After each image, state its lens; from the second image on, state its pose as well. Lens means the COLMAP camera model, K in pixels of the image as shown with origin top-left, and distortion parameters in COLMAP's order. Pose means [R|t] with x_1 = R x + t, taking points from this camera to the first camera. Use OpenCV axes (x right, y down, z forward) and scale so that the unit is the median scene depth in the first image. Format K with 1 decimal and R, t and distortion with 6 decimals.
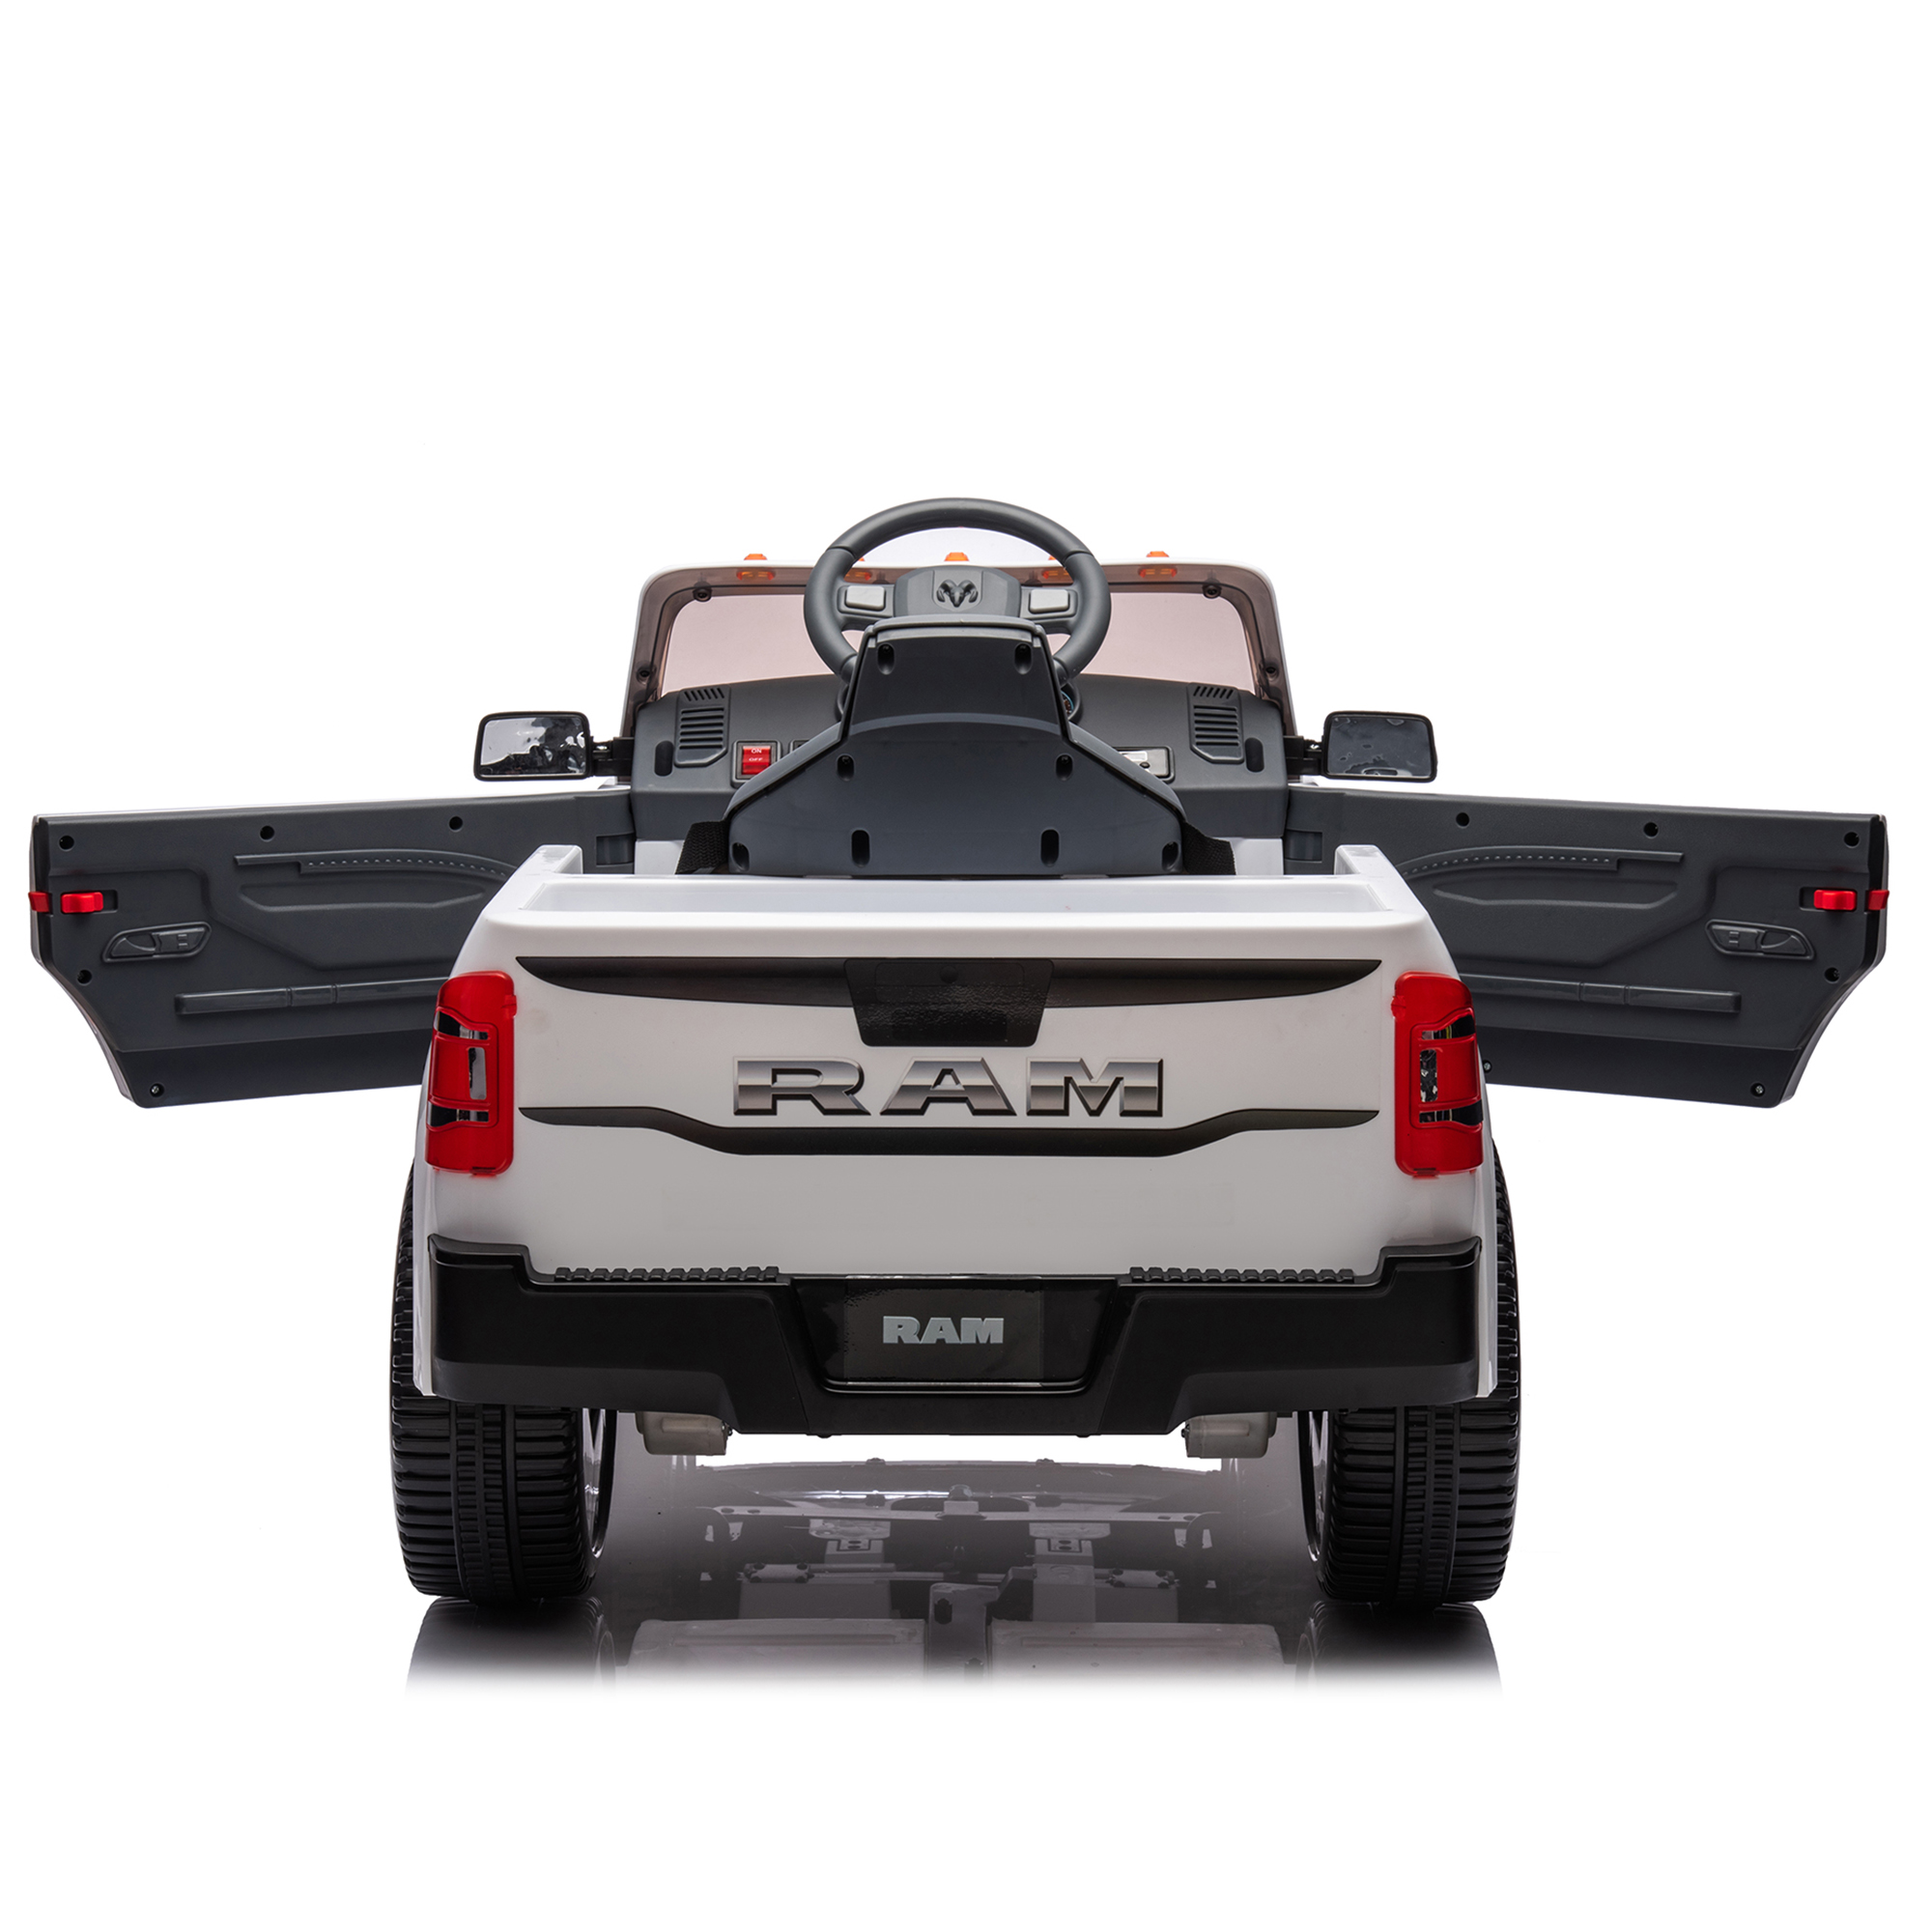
lens RADIAL K [[4230.7, 0, 933.8], [0, 4230.7, 991.0], [0, 0, 1]] dist [0.285517, 0.000000]
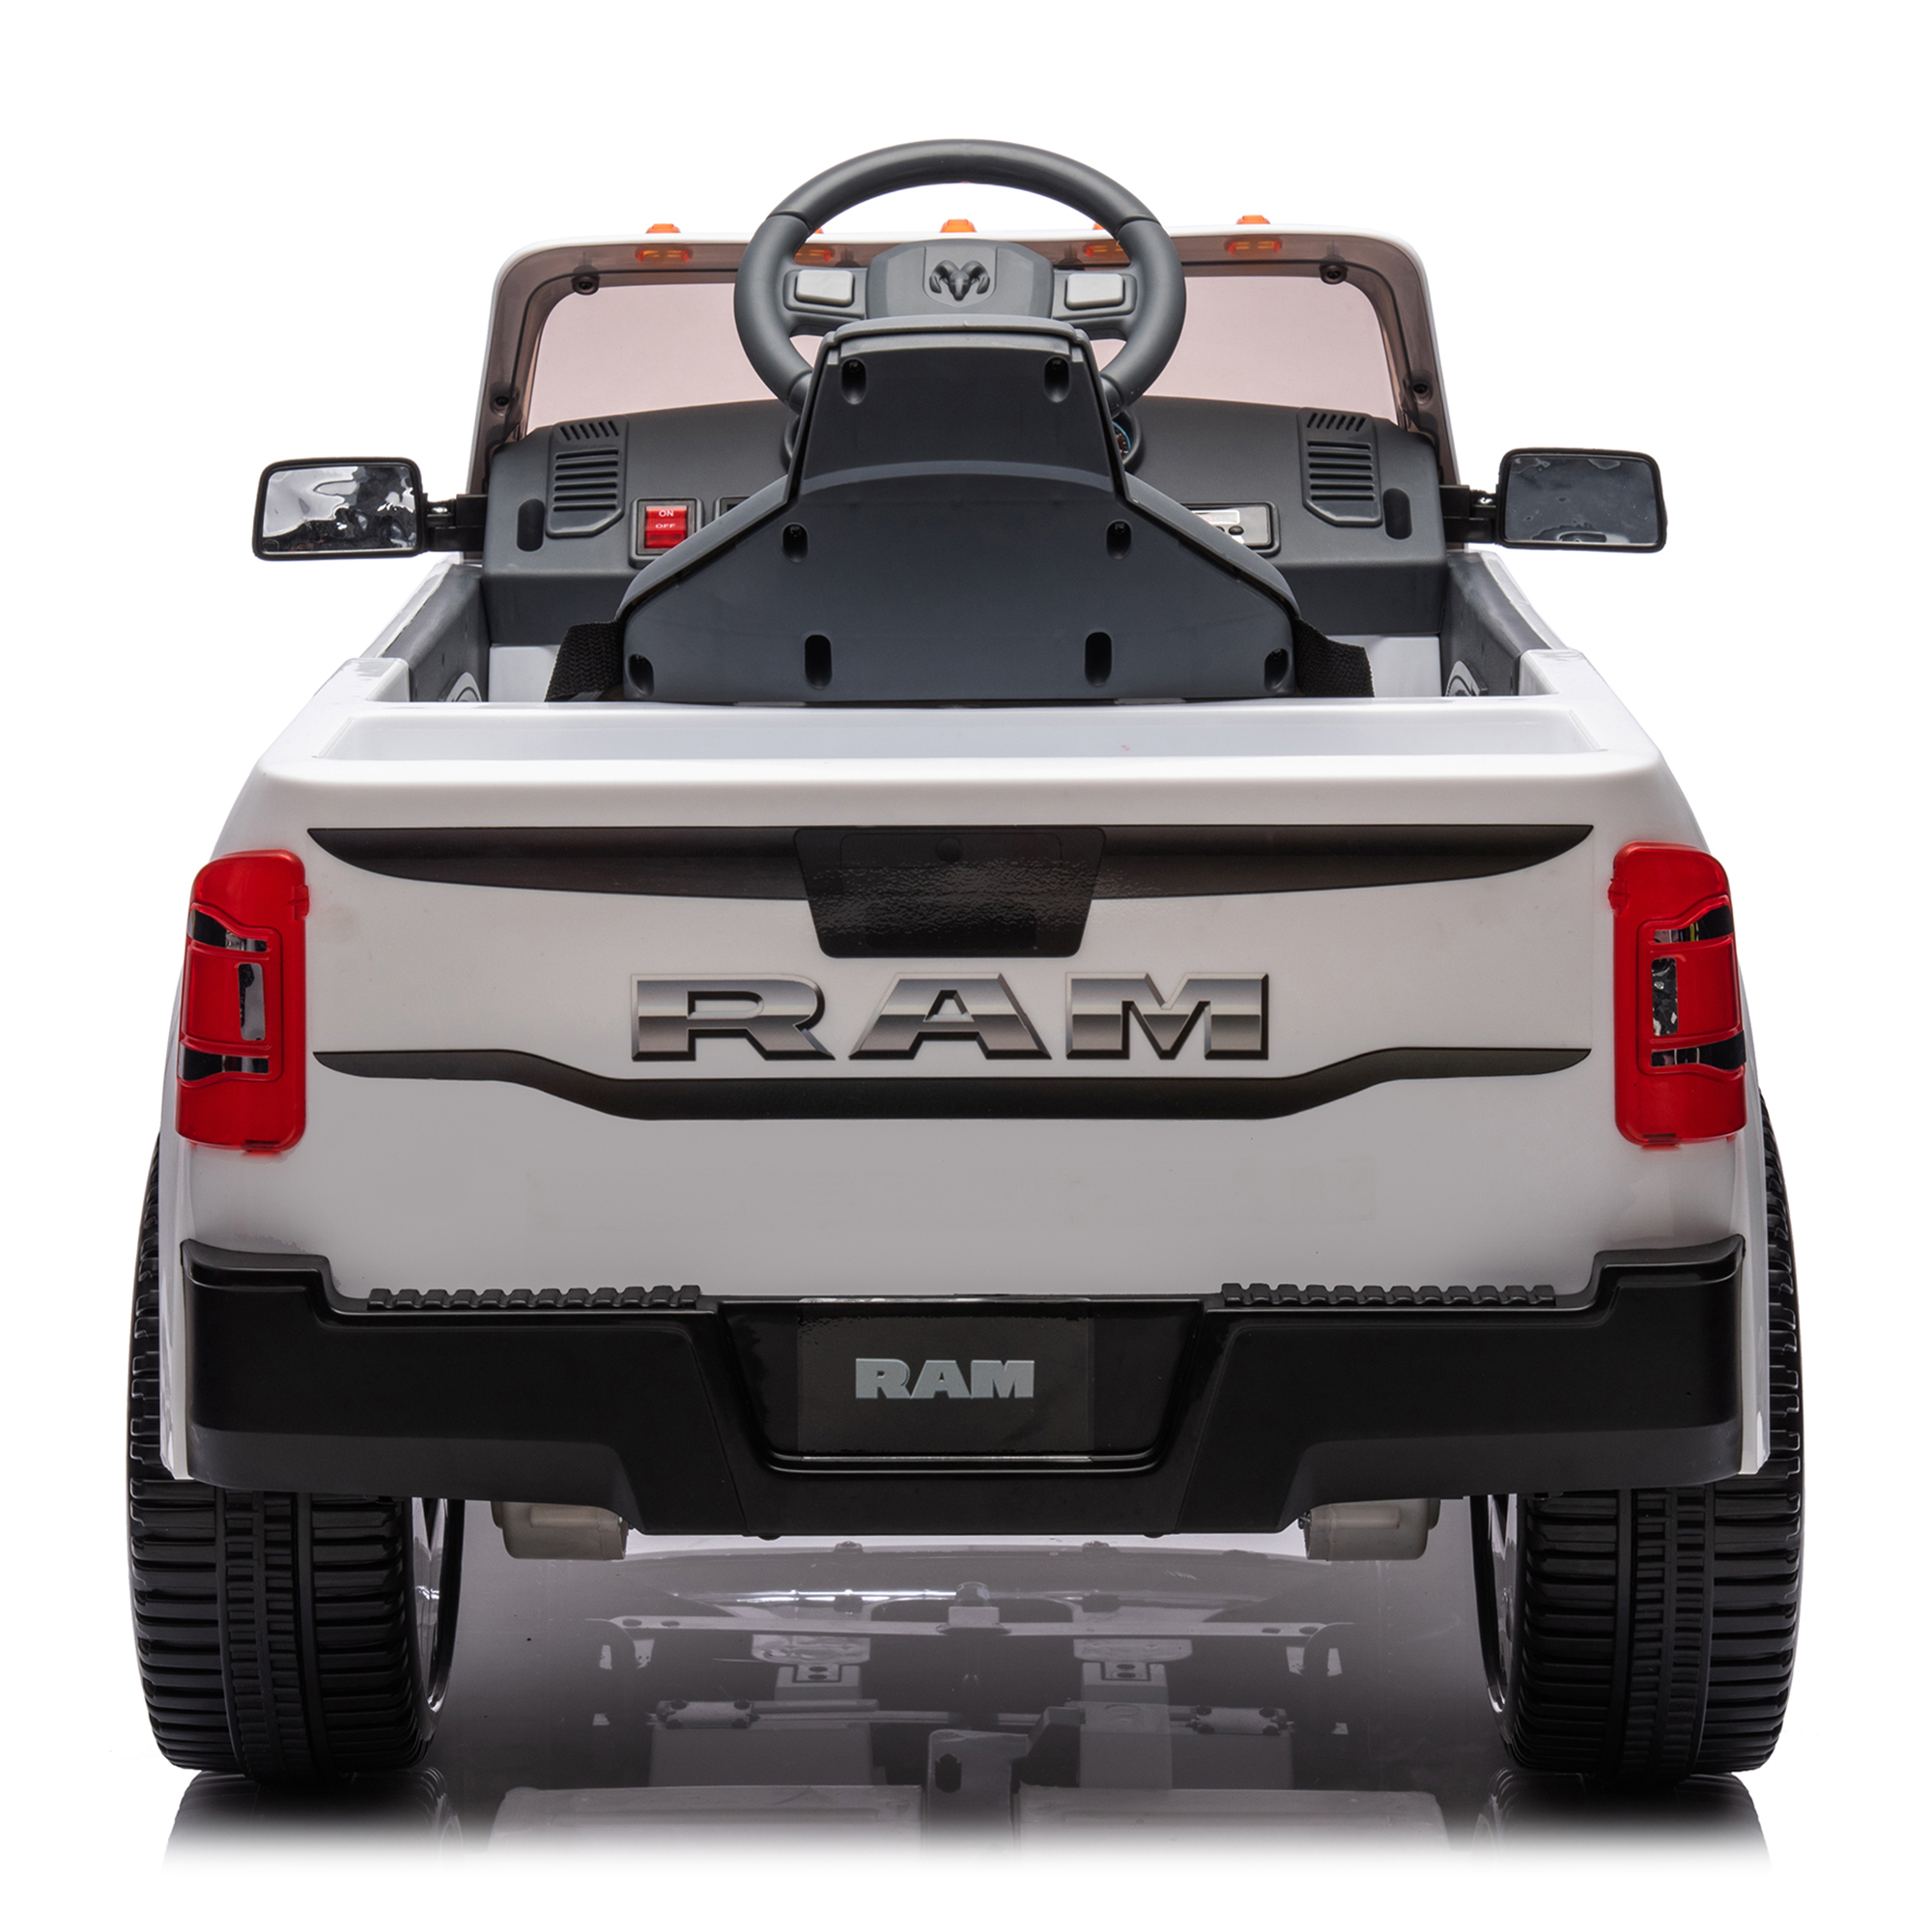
lens RADIAL K [[5984.2, 0, 875.2], [0, 5984.2, 853.7], [0, 0, 1]] dist [0.291170, 0.000000]
pose [[0.999935, -0.006374, -0.009455, 0.000711], [0.006411, 0.999972, 0.003925, -0.007164], [0.009429, -0.003985, 0.999948, 0.046879]]
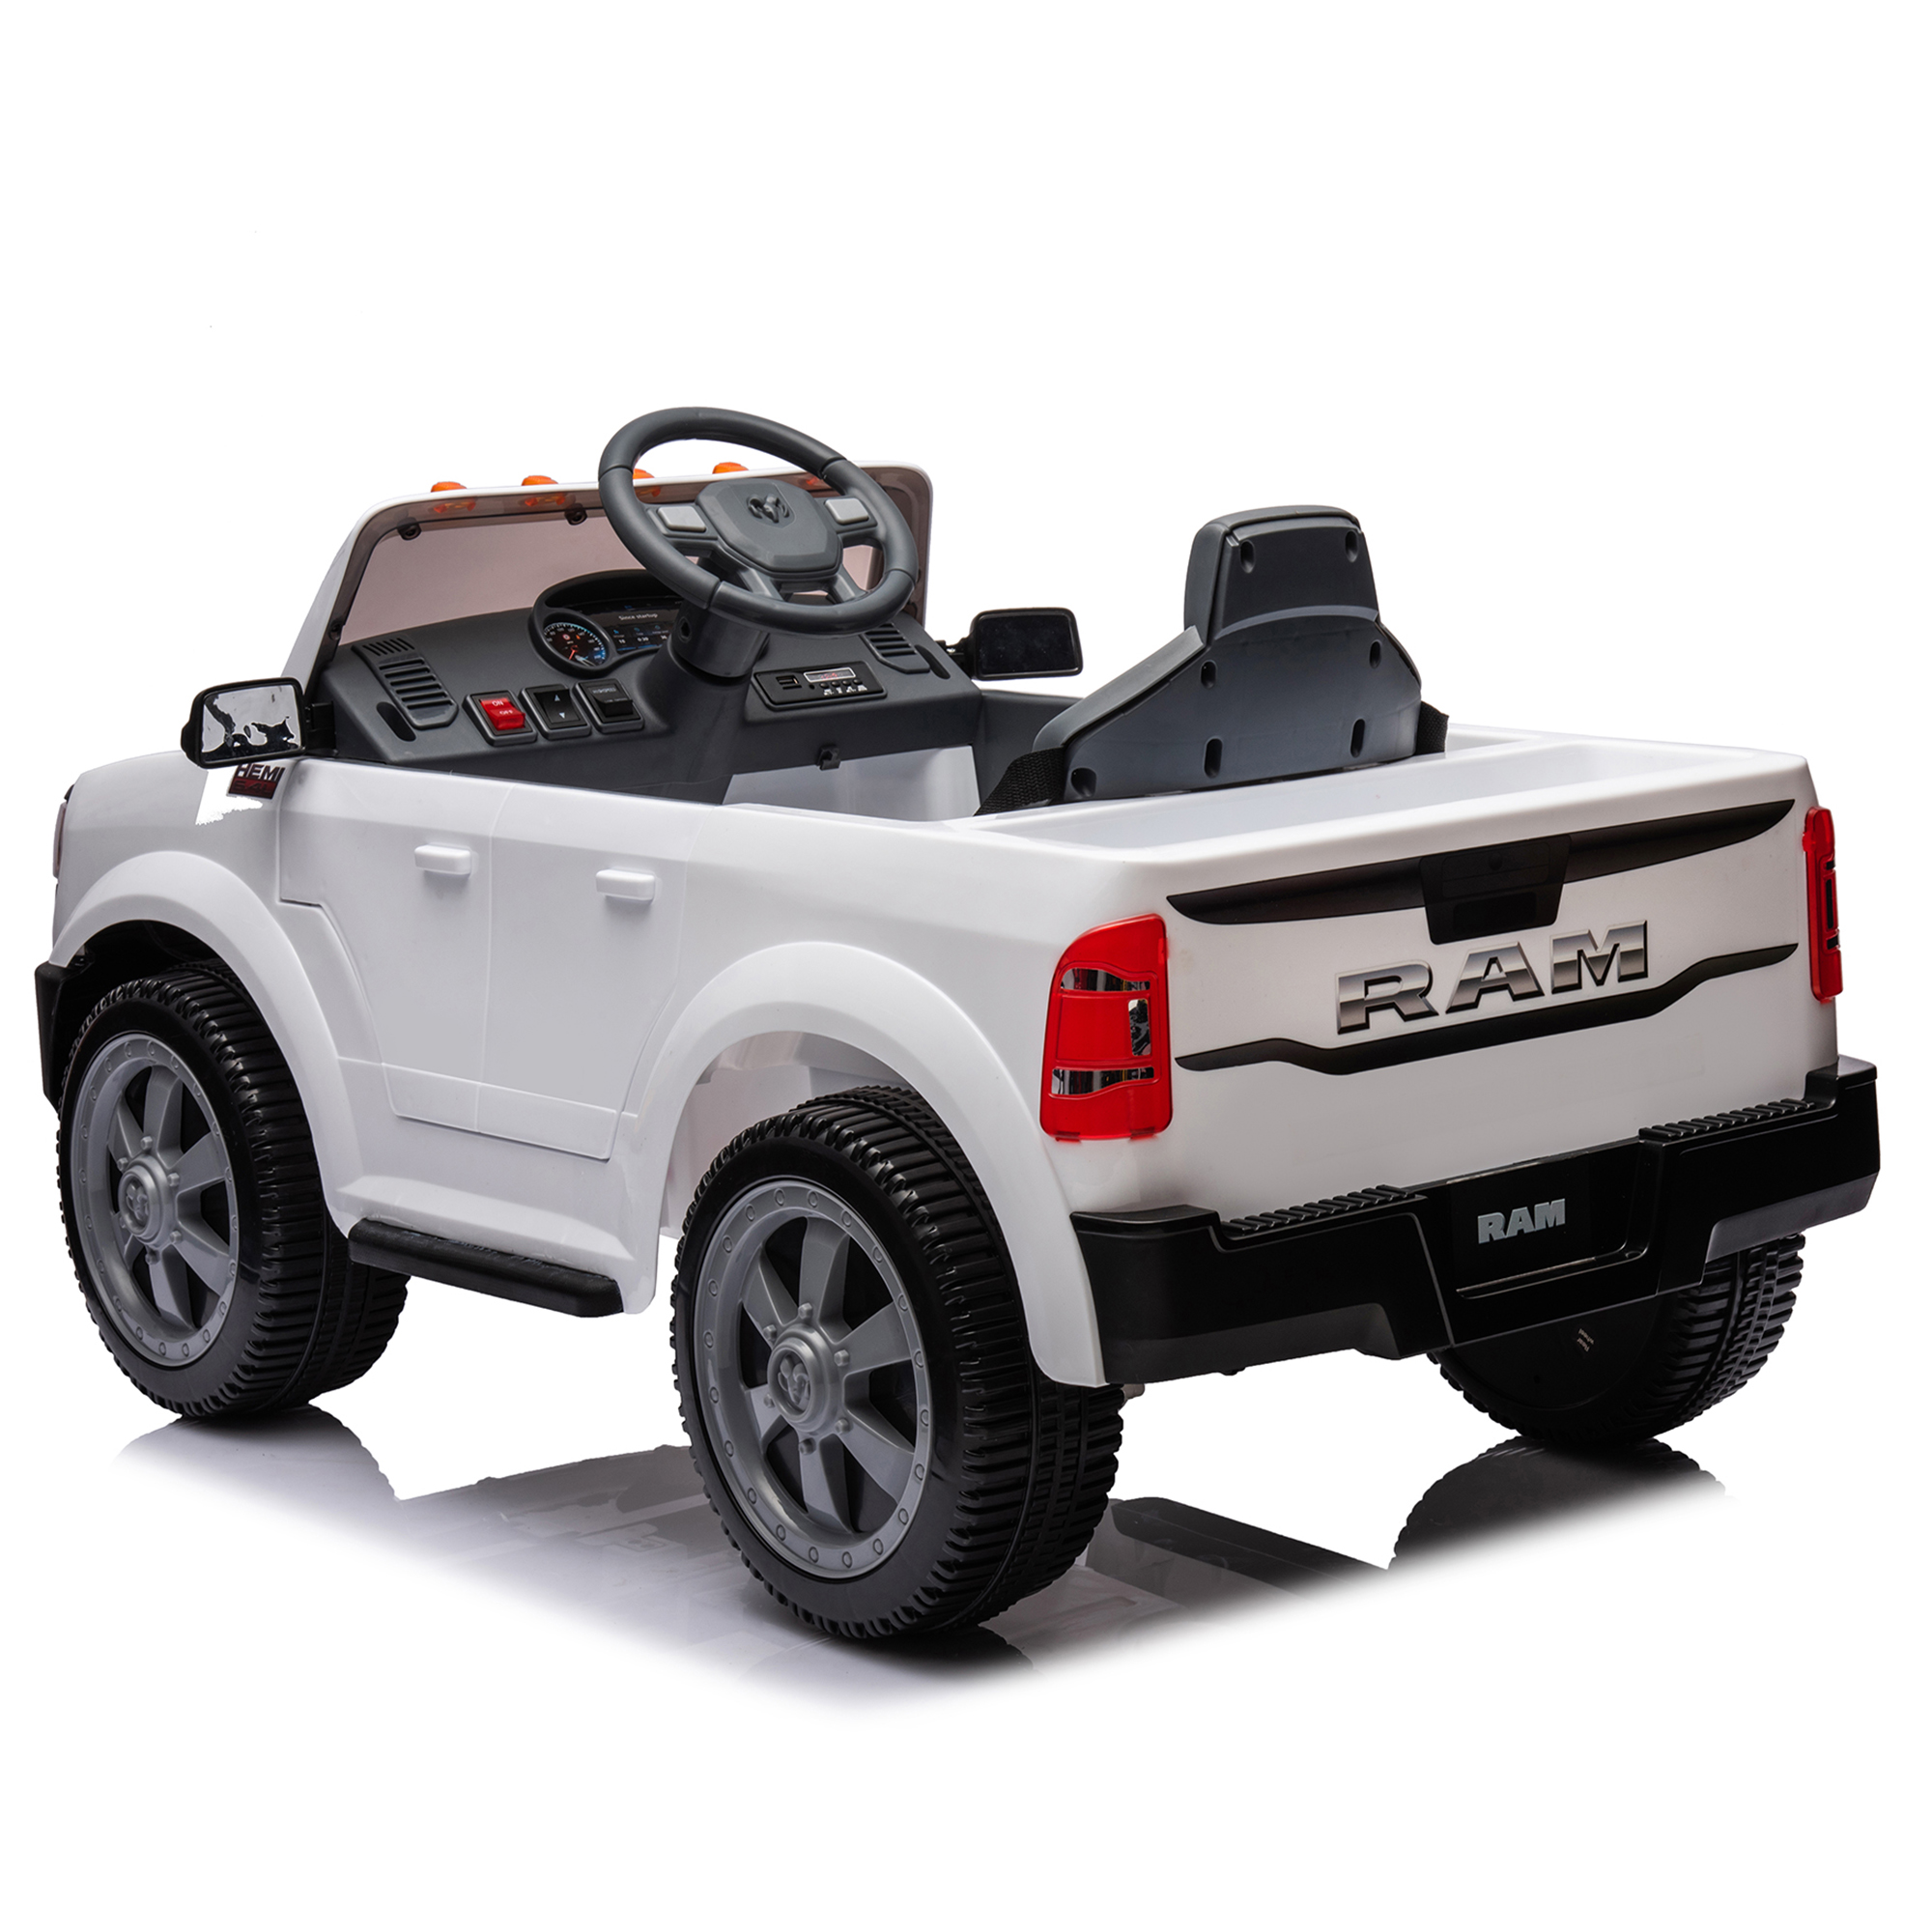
lens RADIAL K [[4578.0, 0, 1026.9], [0, 4578.0, 976.8], [0, 0, 1]] dist [0.410365, 0.000000]
pose [[0.747223, -0.128584, 0.652015, -0.774399], [0.127332, 0.990627, 0.049437, -0.043839], [-0.652261, 0.046082, 0.756592, 0.260055]]
